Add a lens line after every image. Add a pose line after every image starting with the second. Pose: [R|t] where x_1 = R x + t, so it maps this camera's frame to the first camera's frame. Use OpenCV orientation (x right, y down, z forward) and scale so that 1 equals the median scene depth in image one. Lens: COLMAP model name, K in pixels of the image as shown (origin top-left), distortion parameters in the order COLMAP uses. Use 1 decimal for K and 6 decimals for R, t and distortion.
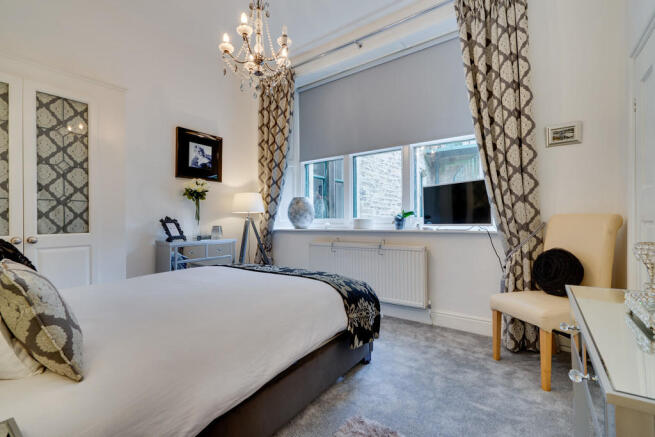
lens RADIAL K [[301.0, 0, 328.2], [0, 301.0, 218.2], [0, 0, 1]] dist [0.001631, 0.001525]
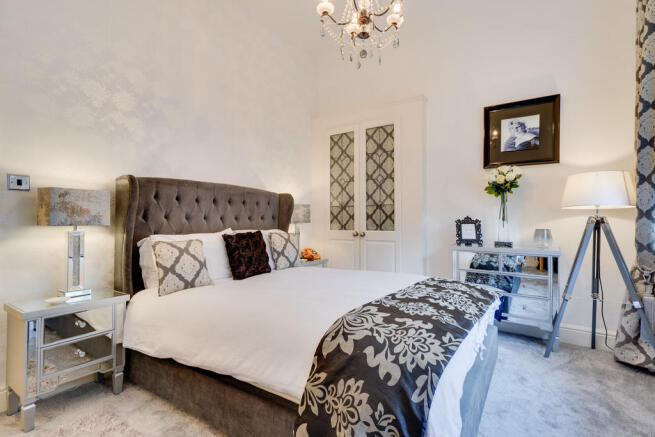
lens RADIAL K [[323.8, 0, 328.7], [0, 323.8, 218.3], [0, 0, 1]] dist [0.003397, 0.000318]
pose [[0.013113, 0.001044, -0.999913, 0.394691], [0.006933, 0.999975, 0.001135, -0.003890], [0.999890, -0.006947, 0.013105, 0.574292]]
